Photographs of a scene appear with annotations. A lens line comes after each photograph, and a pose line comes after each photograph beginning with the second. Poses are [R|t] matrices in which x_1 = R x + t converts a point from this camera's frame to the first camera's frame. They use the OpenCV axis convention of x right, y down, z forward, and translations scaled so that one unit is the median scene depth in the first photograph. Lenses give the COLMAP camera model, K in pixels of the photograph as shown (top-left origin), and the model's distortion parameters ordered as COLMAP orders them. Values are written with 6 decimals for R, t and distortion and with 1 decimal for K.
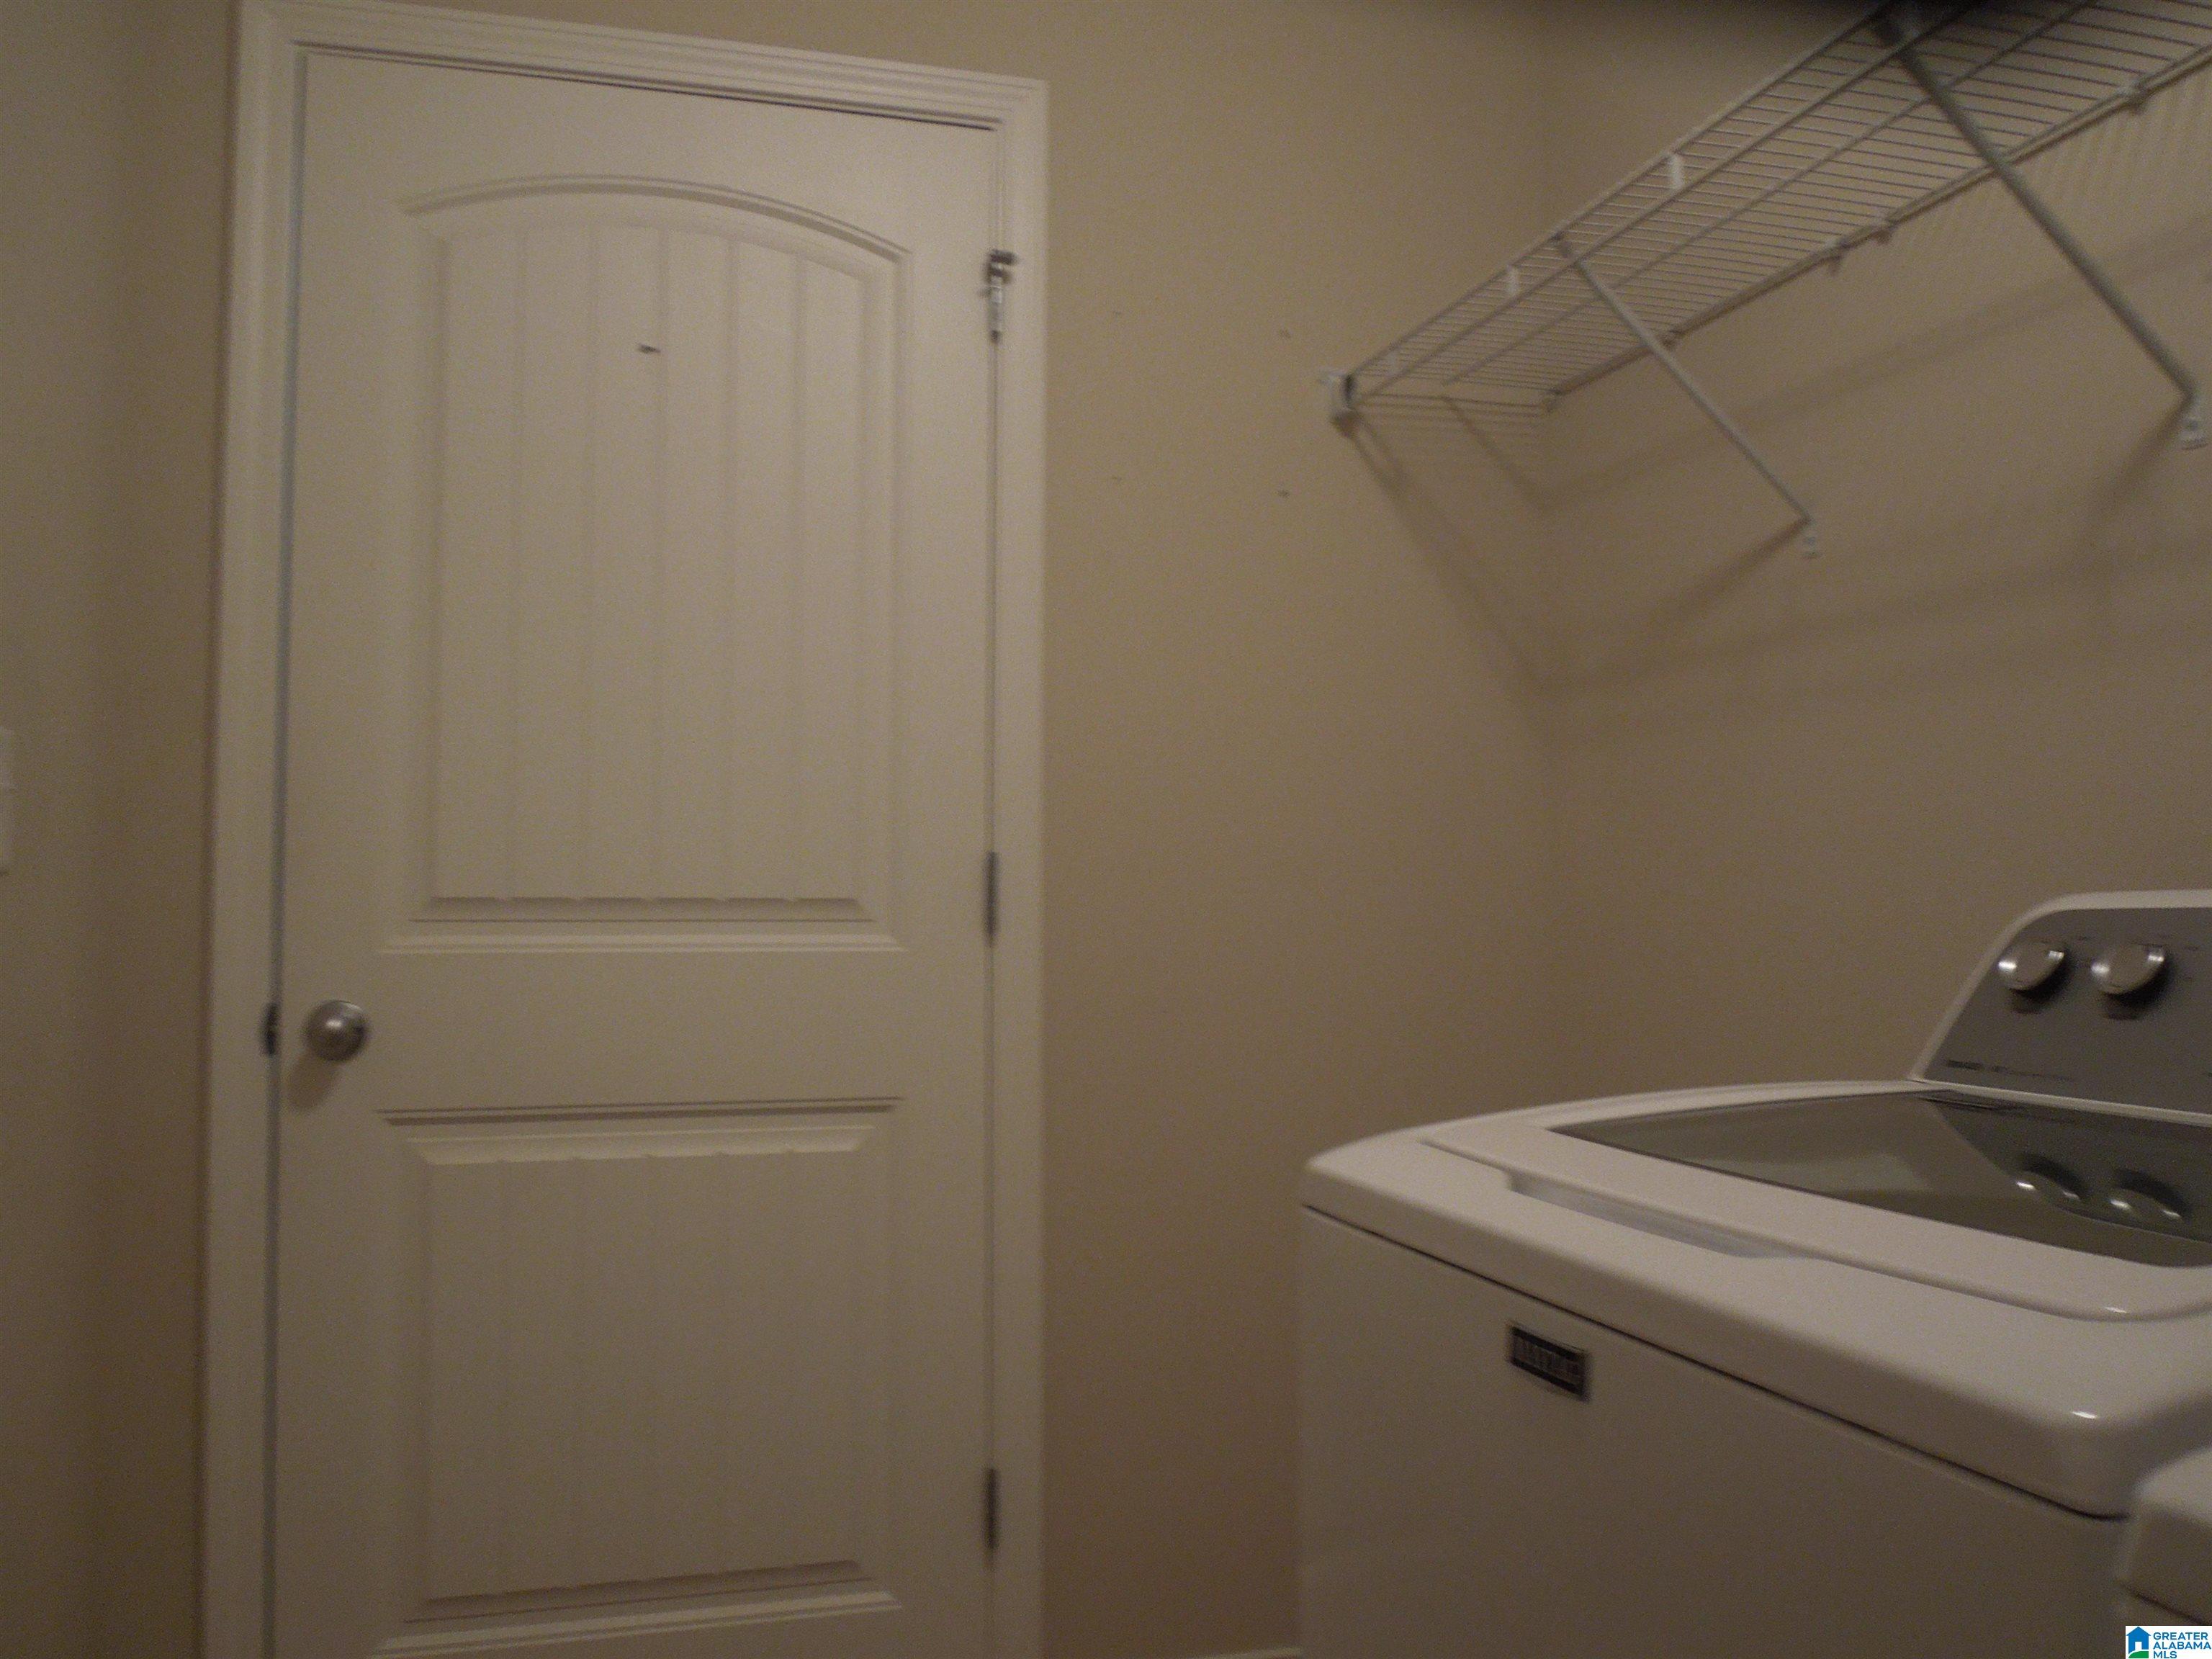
lens RADIAL K [[1843.9, 0, 1106.0], [0, 1843.9, 829.5], [0, 0, 1]] dist [0.000355, -0.007162]
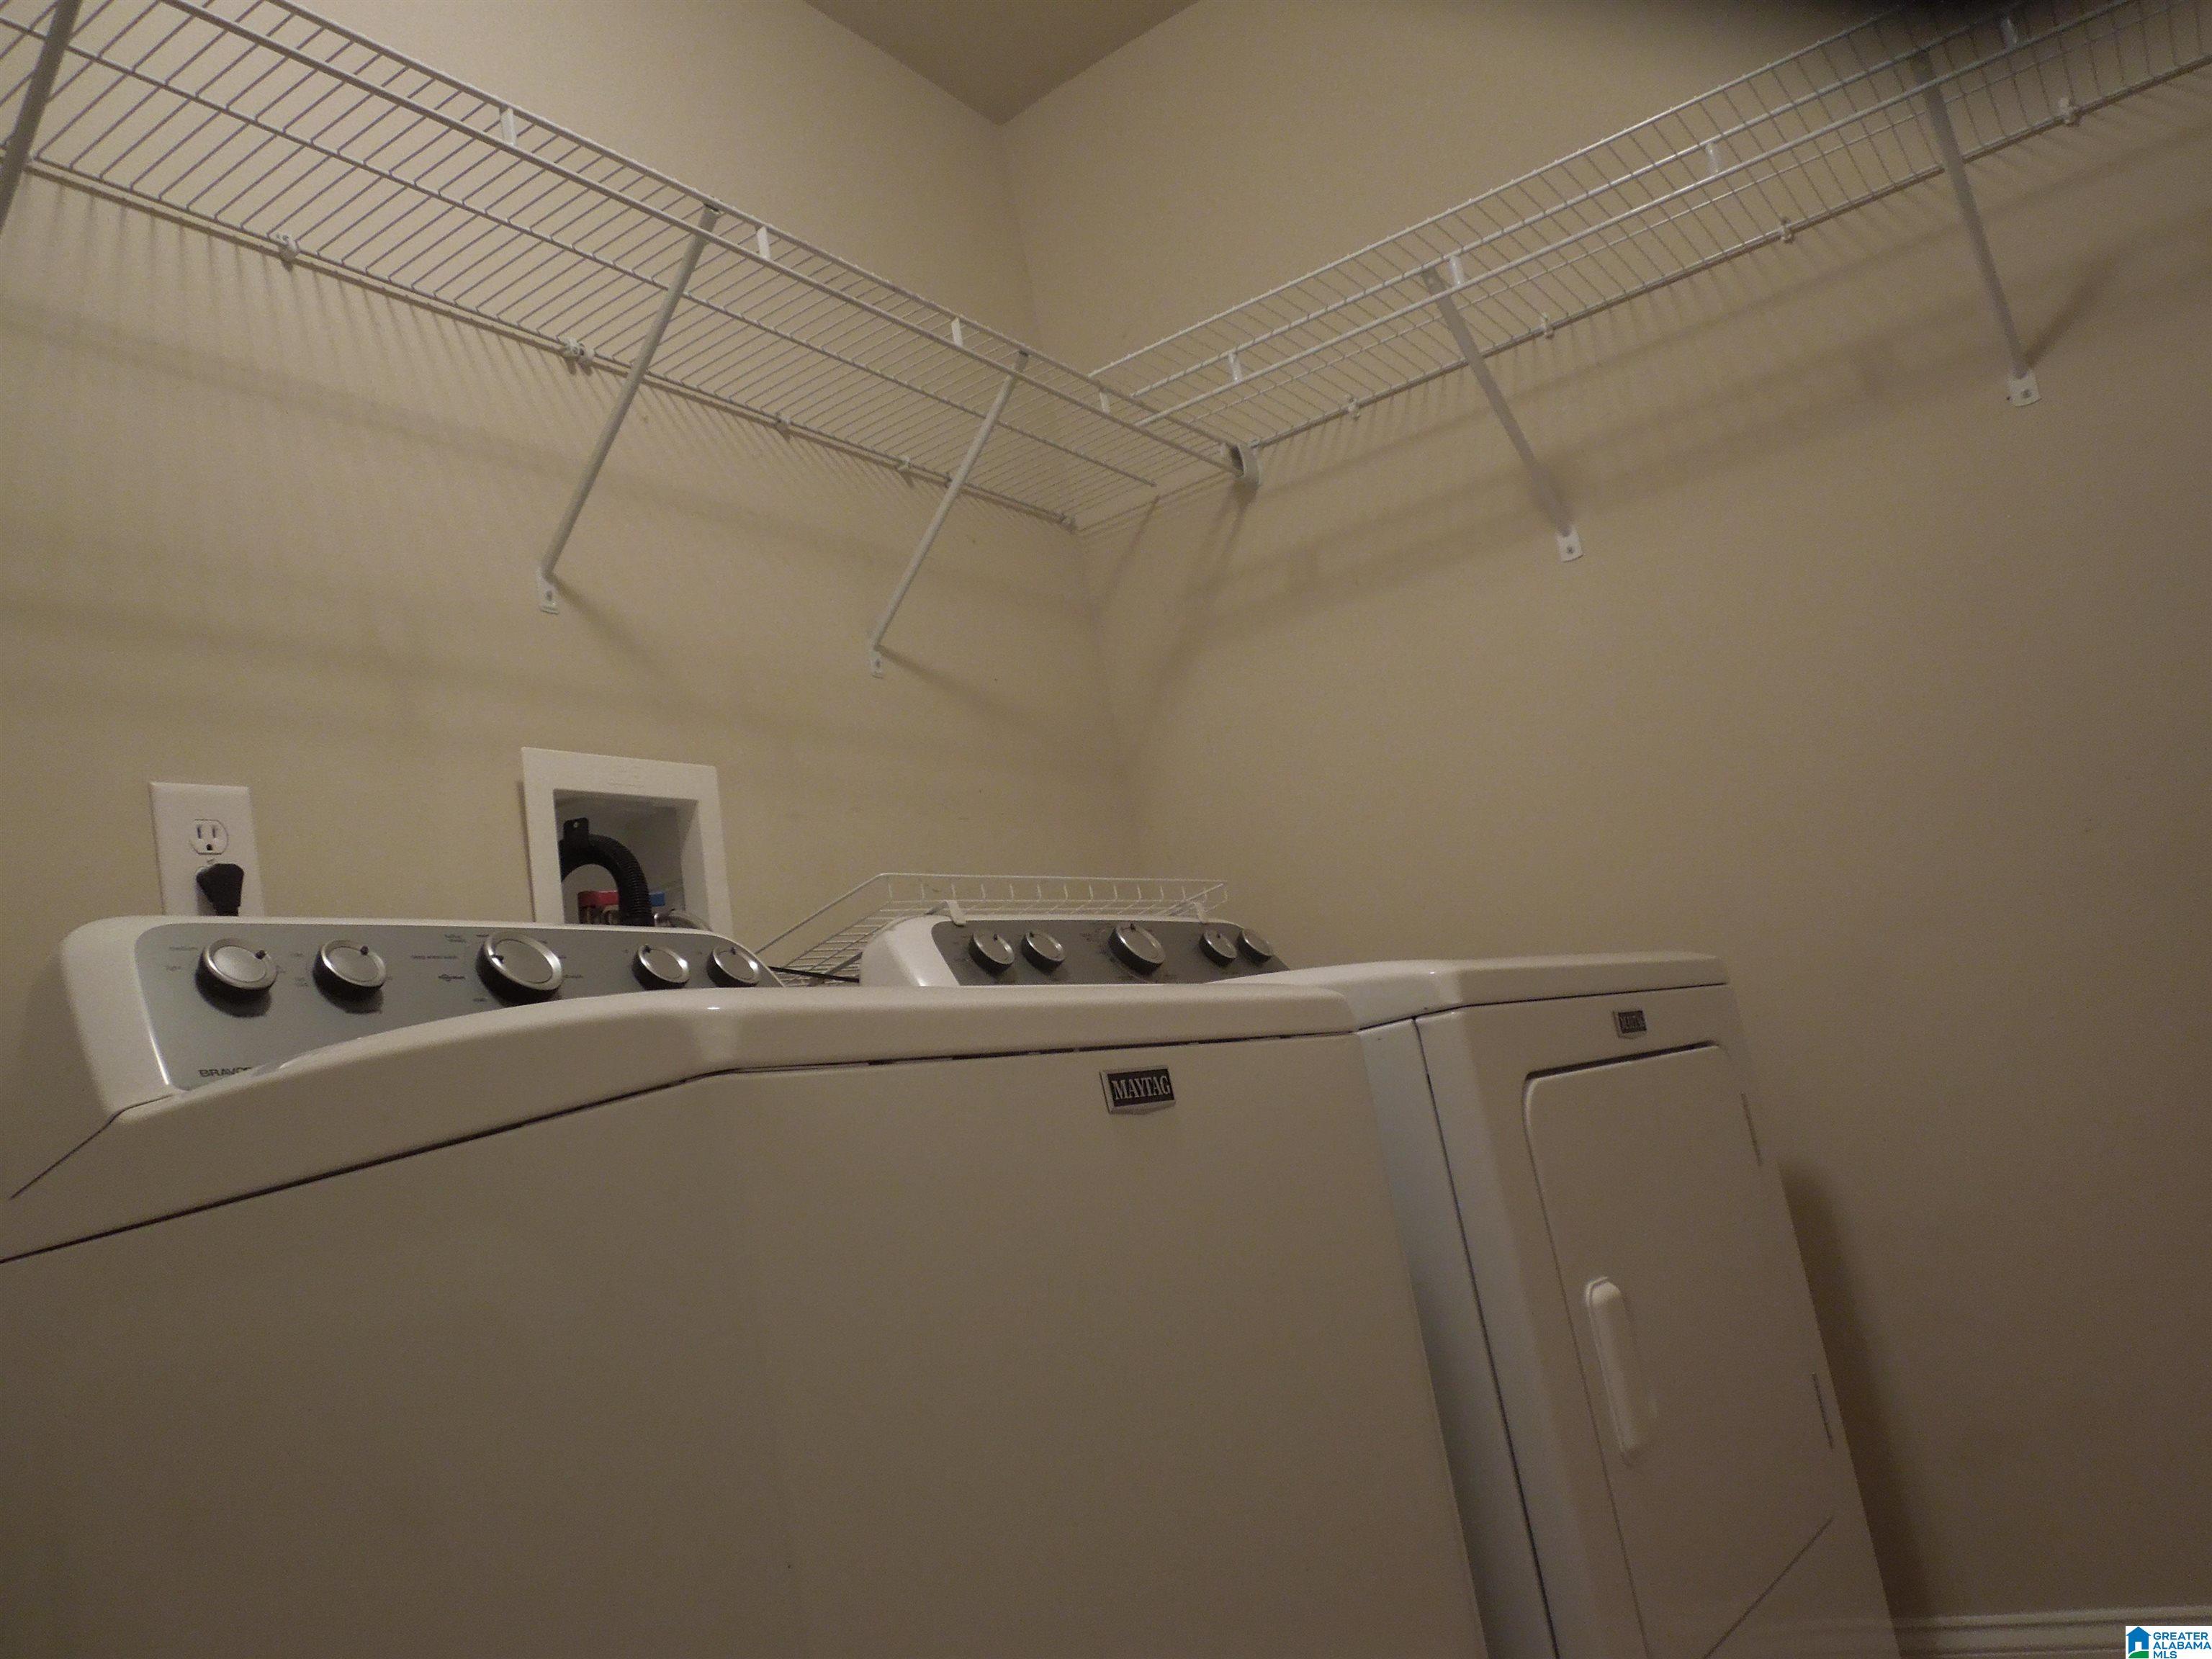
lens RADIAL K [[1843.9, 0, 1106.0], [0, 1843.9, 829.5], [0, 0, 1]] dist [0.000355, -0.007162]
pose [[-0.622028, 0.262292, 0.737756, -0.340309], [0.155228, 0.964831, -0.212146, 0.199563], [-0.767454, -0.017440, -0.640867, 0.939036]]
